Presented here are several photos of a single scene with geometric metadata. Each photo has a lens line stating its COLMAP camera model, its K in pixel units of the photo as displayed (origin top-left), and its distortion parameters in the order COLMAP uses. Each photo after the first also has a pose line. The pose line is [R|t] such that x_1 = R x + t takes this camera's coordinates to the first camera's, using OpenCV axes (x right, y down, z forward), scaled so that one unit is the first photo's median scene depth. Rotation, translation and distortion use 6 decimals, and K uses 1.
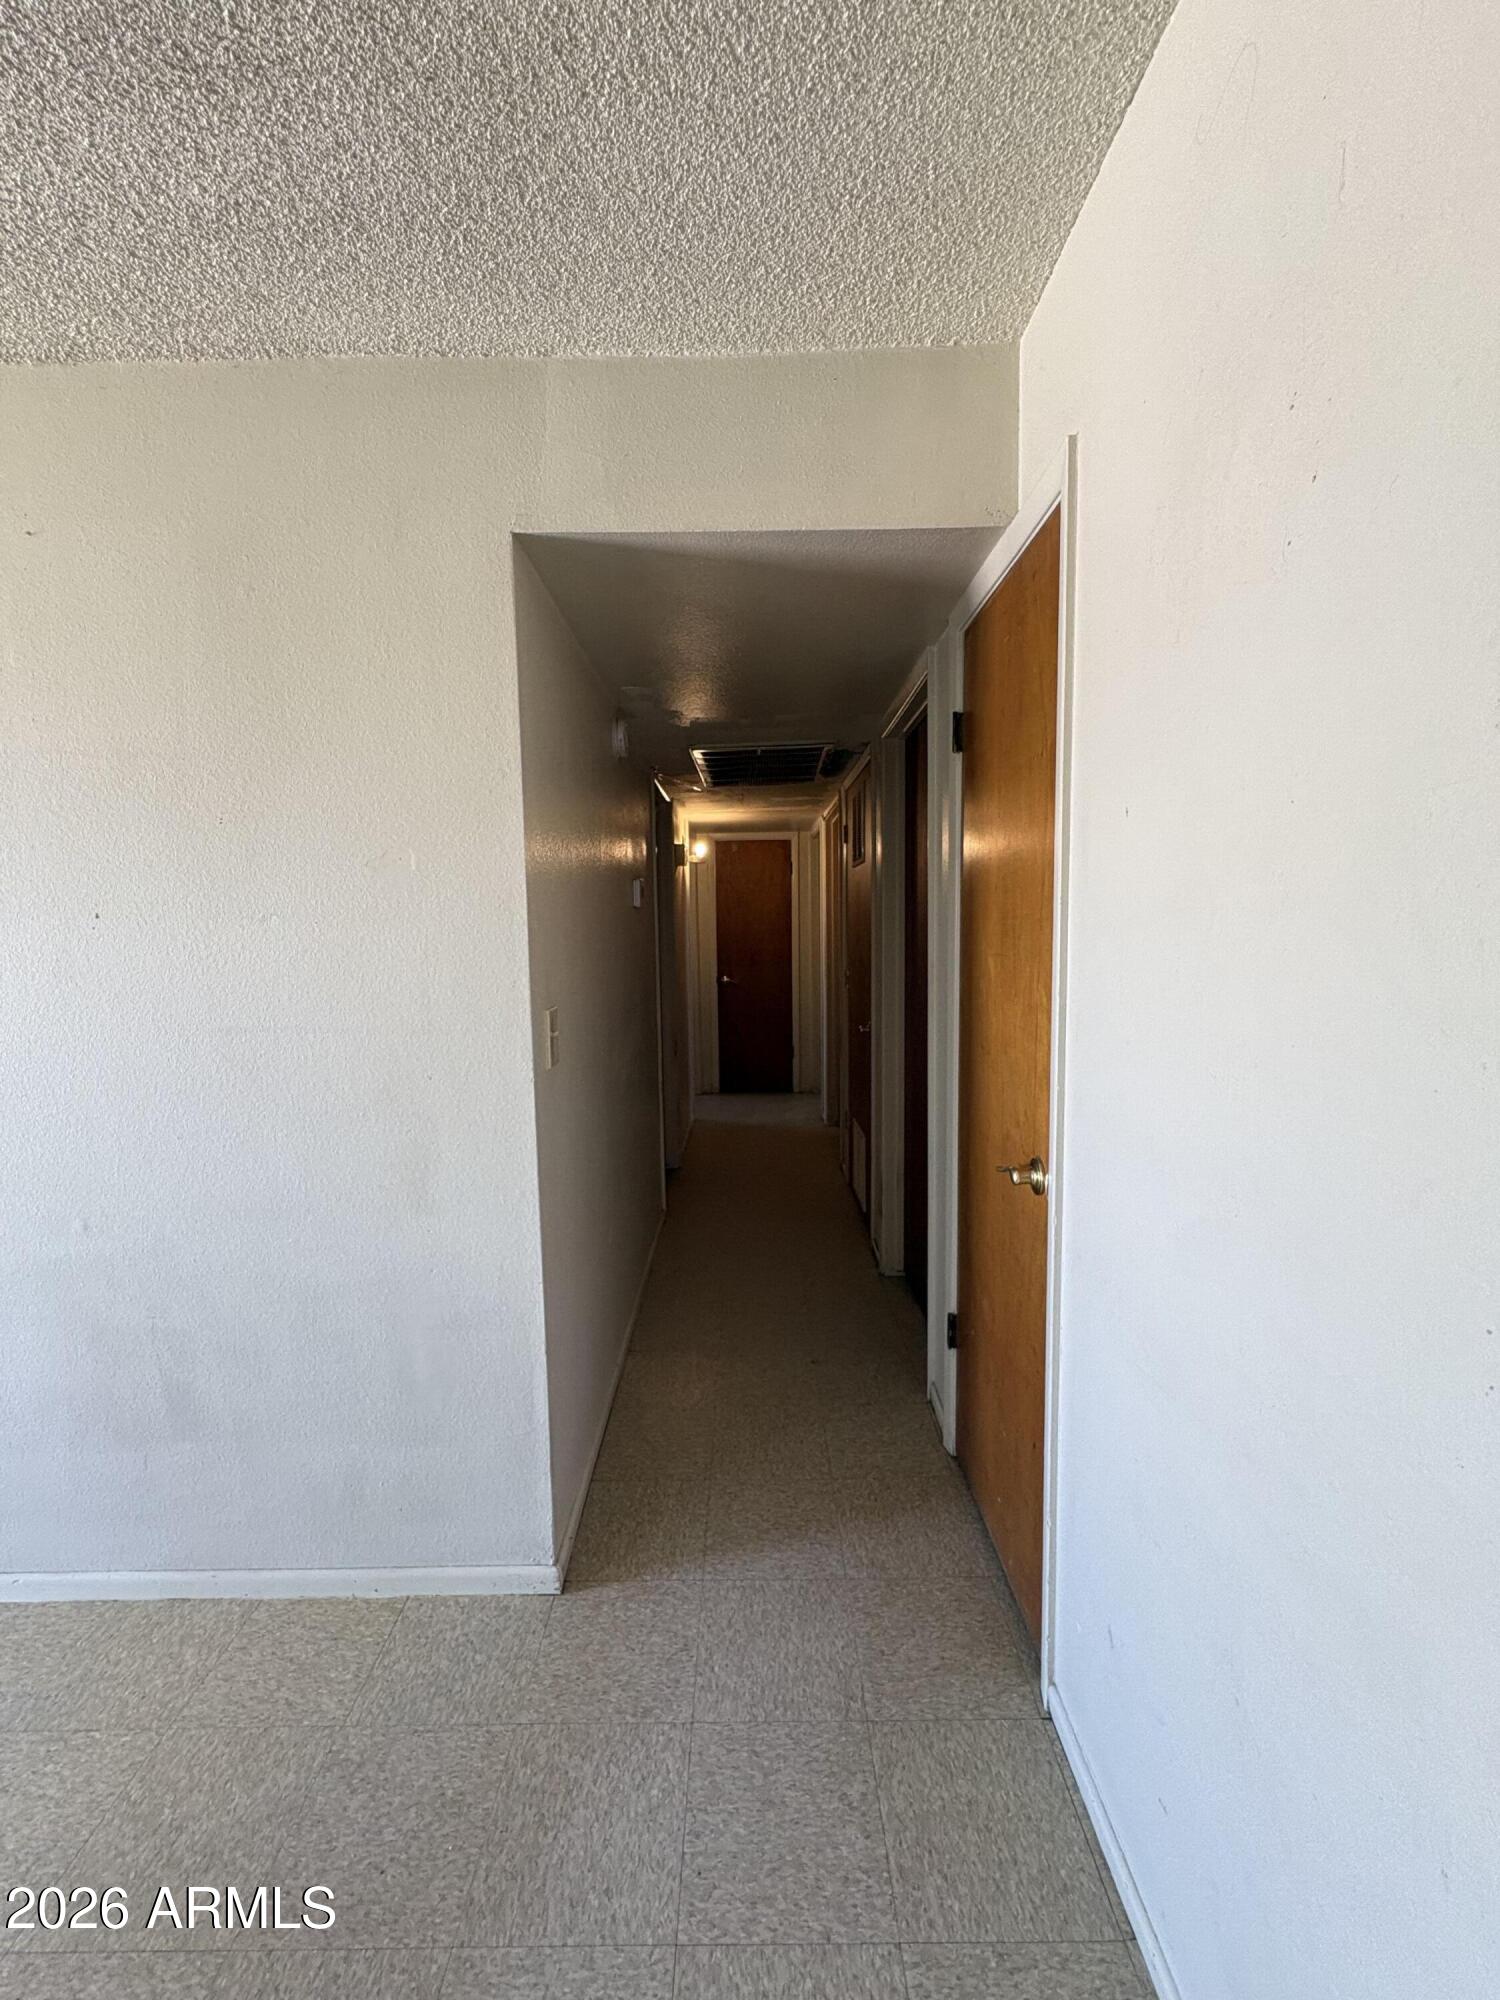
lens RADIAL K [[799.7, 0, 750.0], [0, 799.7, 1000.0], [0, 0, 1]] dist [0.000509, 0.000456]
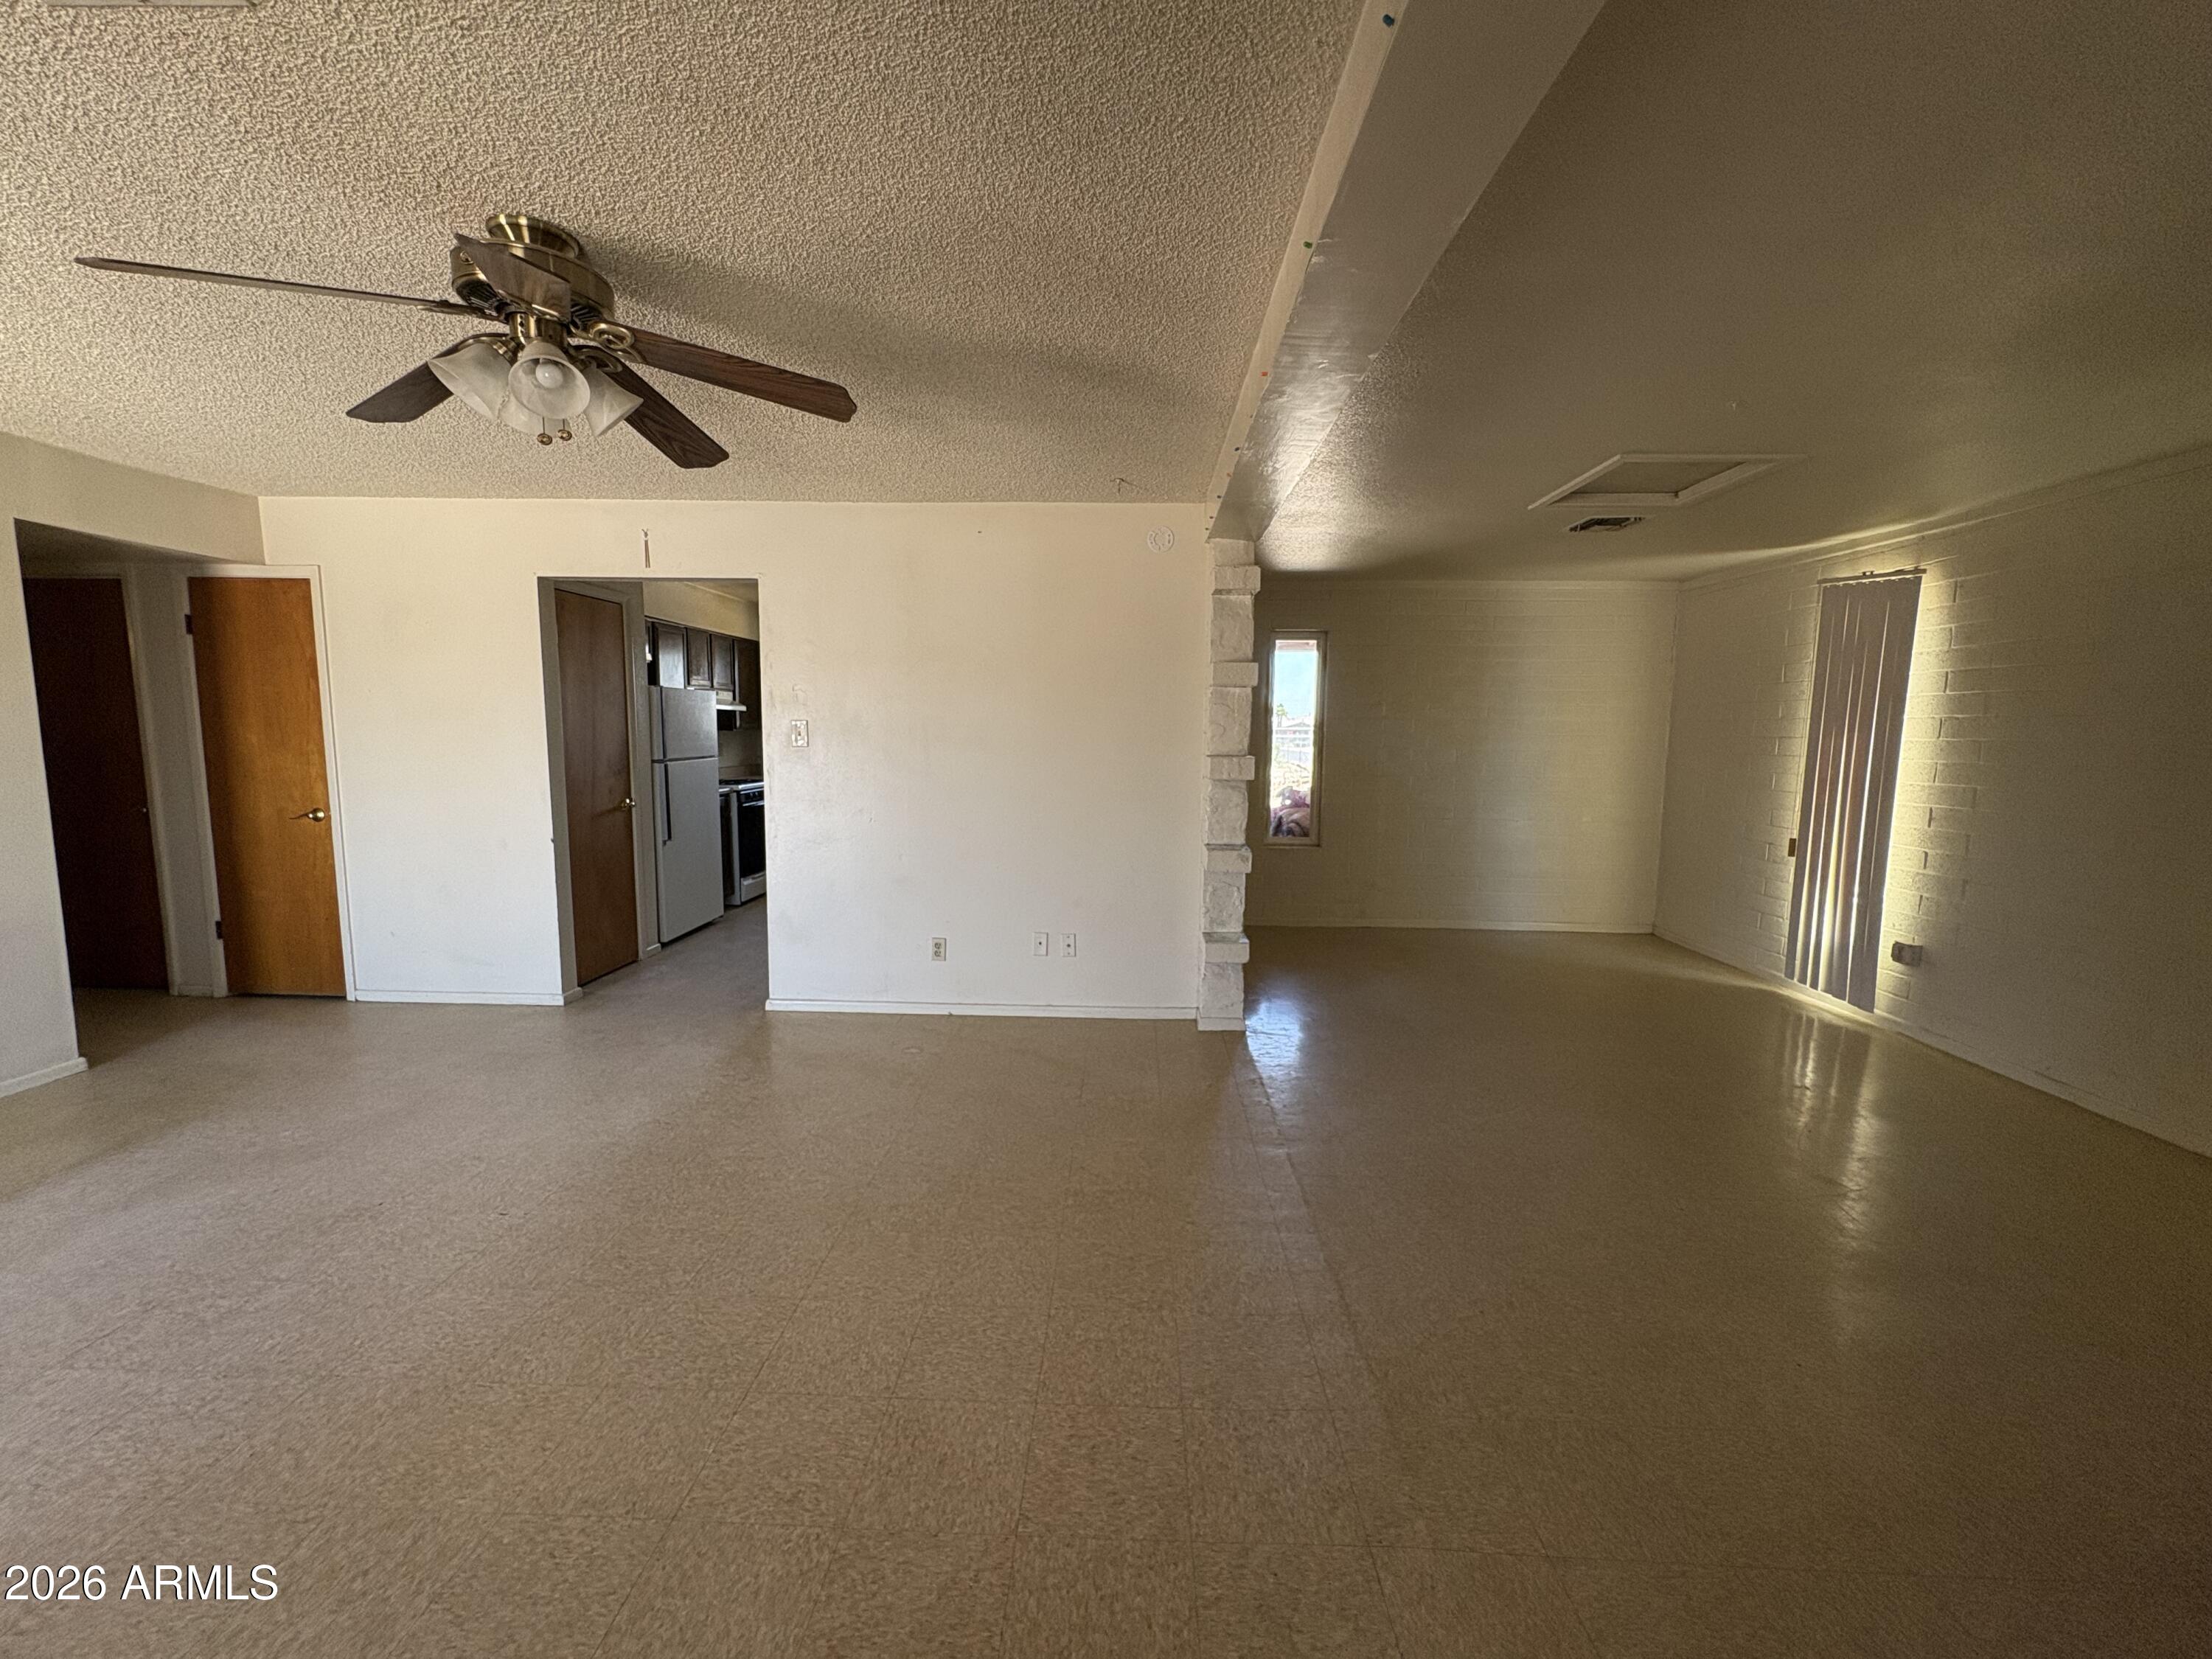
lens RADIAL K [[884.5, 0, 1106.0], [0, 884.5, 829.5], [0, 0, 1]] dist [0.000509, 0.000456]
pose [[0.034293, -0.102425, 0.994149, -2.194124], [0.074303, 0.992243, 0.099665, 0.144838], [-0.996646, 0.070451, 0.041637, -1.541265]]
